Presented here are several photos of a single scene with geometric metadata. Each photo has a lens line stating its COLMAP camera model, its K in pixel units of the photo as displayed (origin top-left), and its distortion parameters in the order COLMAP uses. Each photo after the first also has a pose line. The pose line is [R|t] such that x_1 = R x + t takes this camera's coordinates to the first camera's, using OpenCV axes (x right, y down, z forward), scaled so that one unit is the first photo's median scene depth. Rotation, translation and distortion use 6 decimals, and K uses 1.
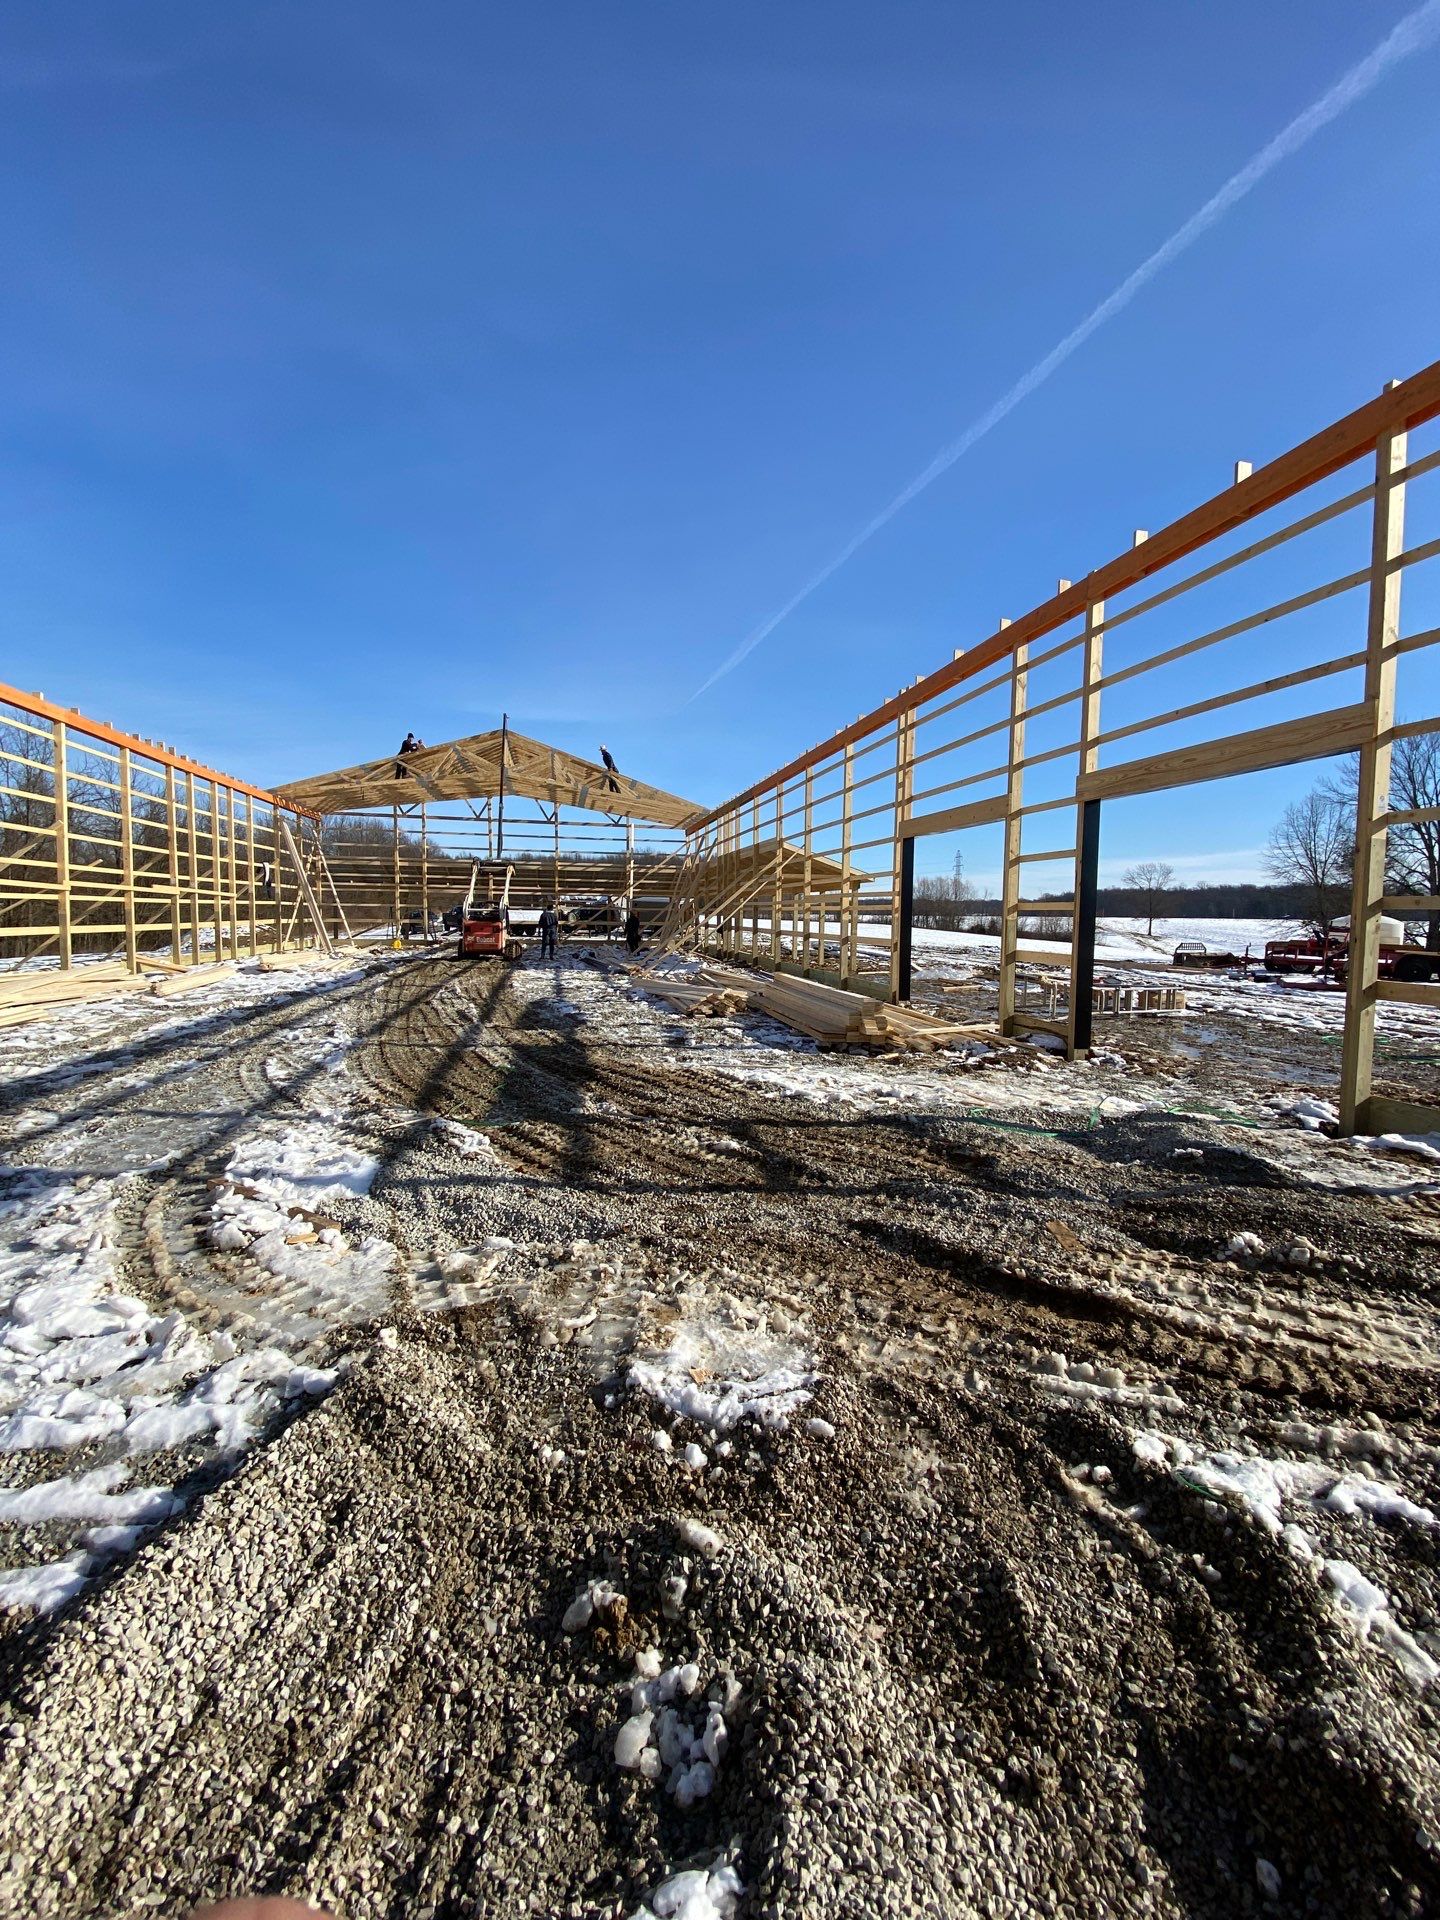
lens RADIAL K [[803.6, 0, 726.2], [0, 803.6, 950.0], [0, 0, 1]] dist [0.052943, -0.031285]
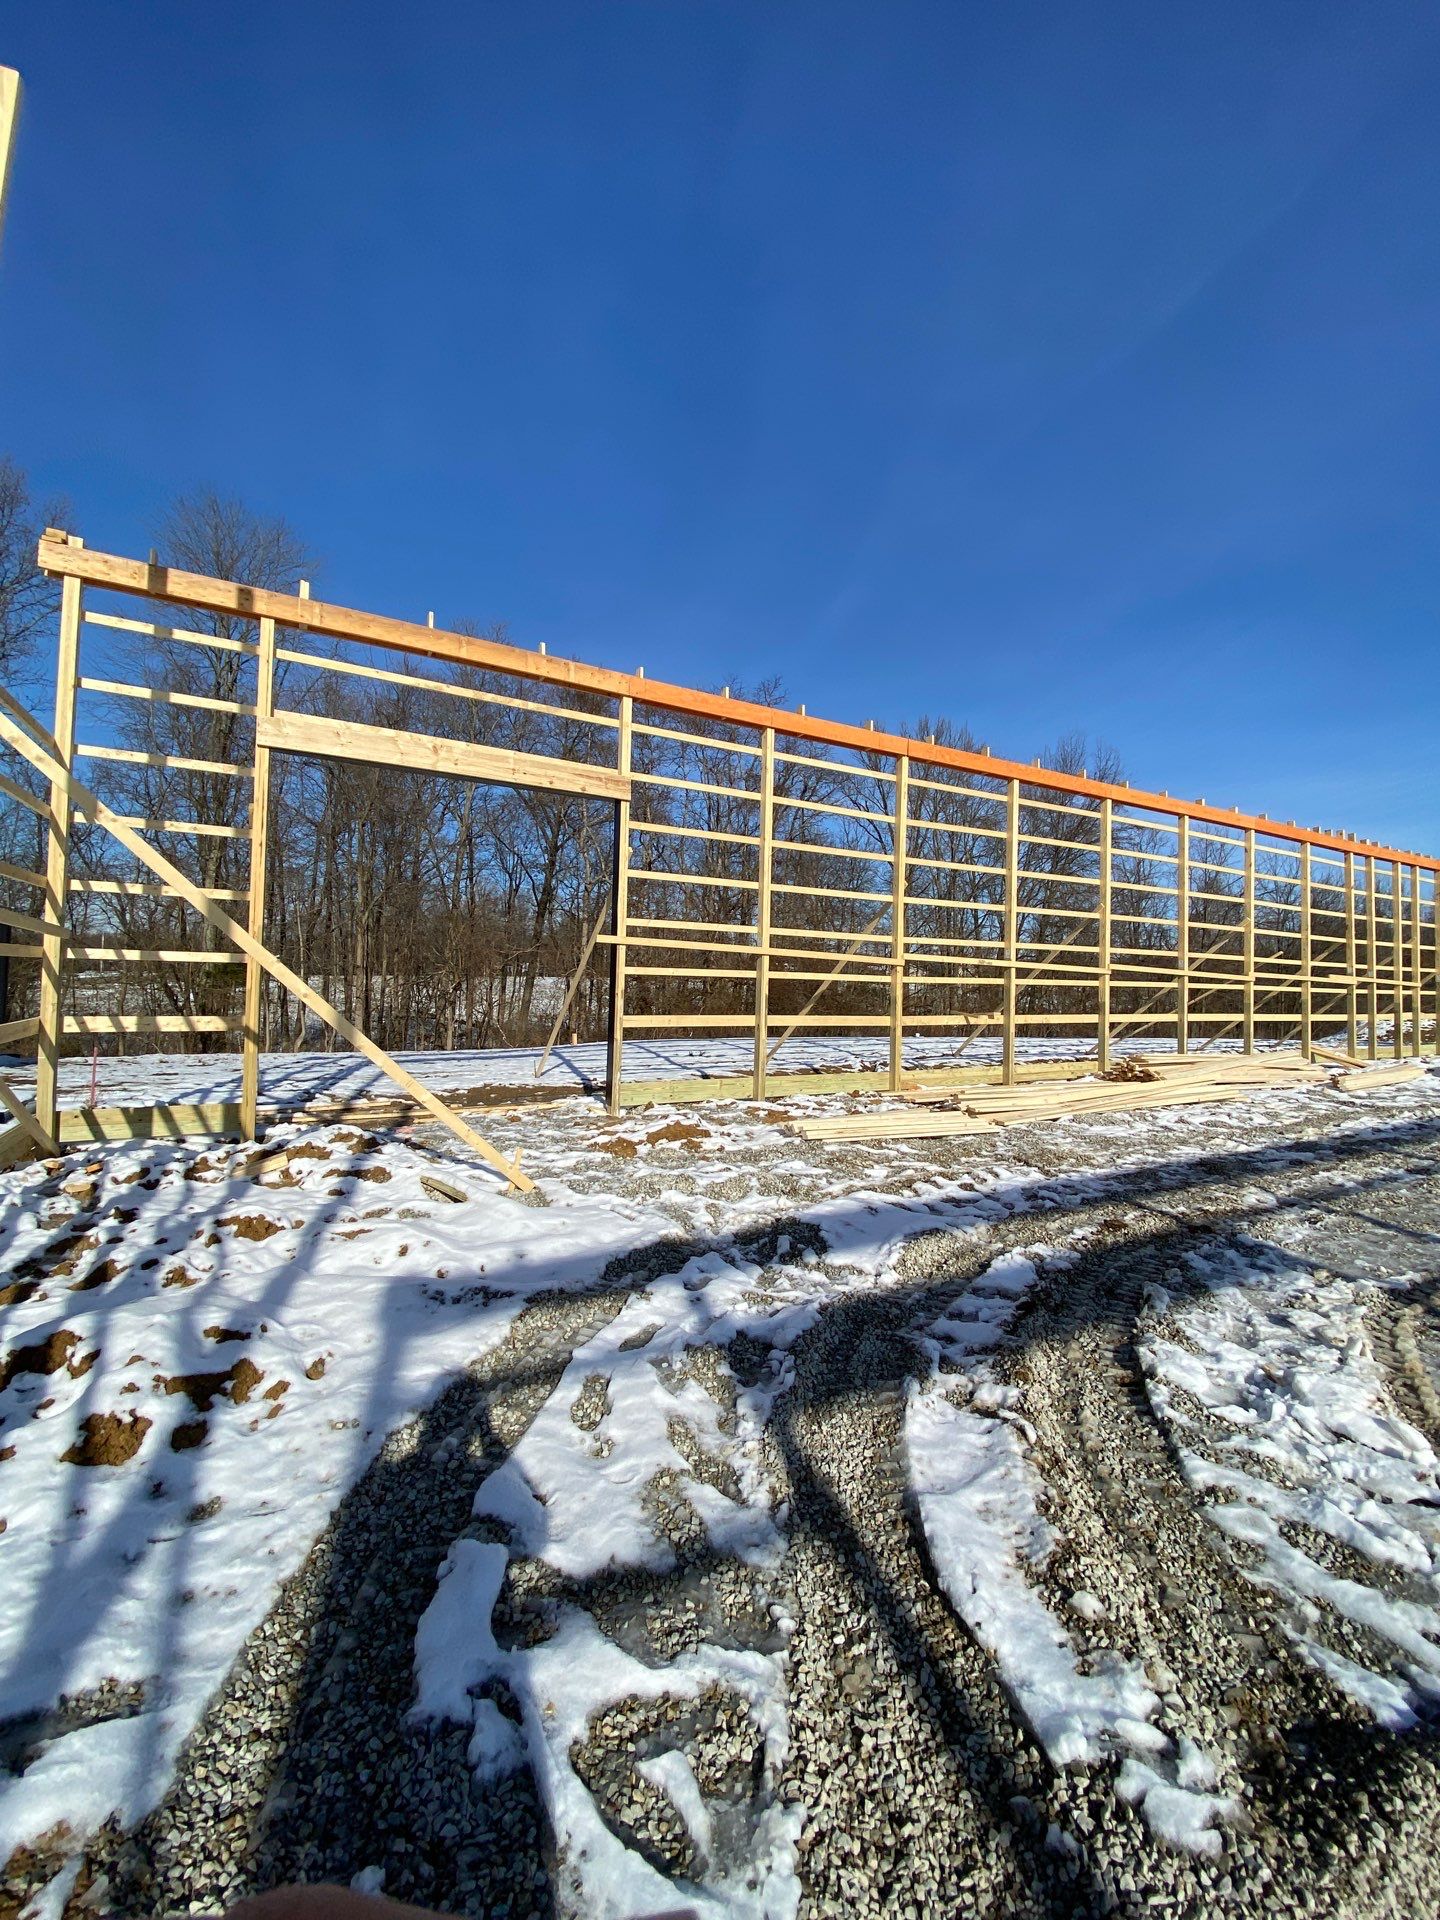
lens RADIAL K [[803.6, 0, 726.2], [0, 803.6, 950.0], [0, 0, 1]] dist [0.052943, -0.031285]
pose [[0.330048, -0.036312, -0.943265, -0.095515], [-0.065052, 0.996009, -0.061105, -0.020586], [0.941720, 0.081529, 0.326369, -0.129801]]
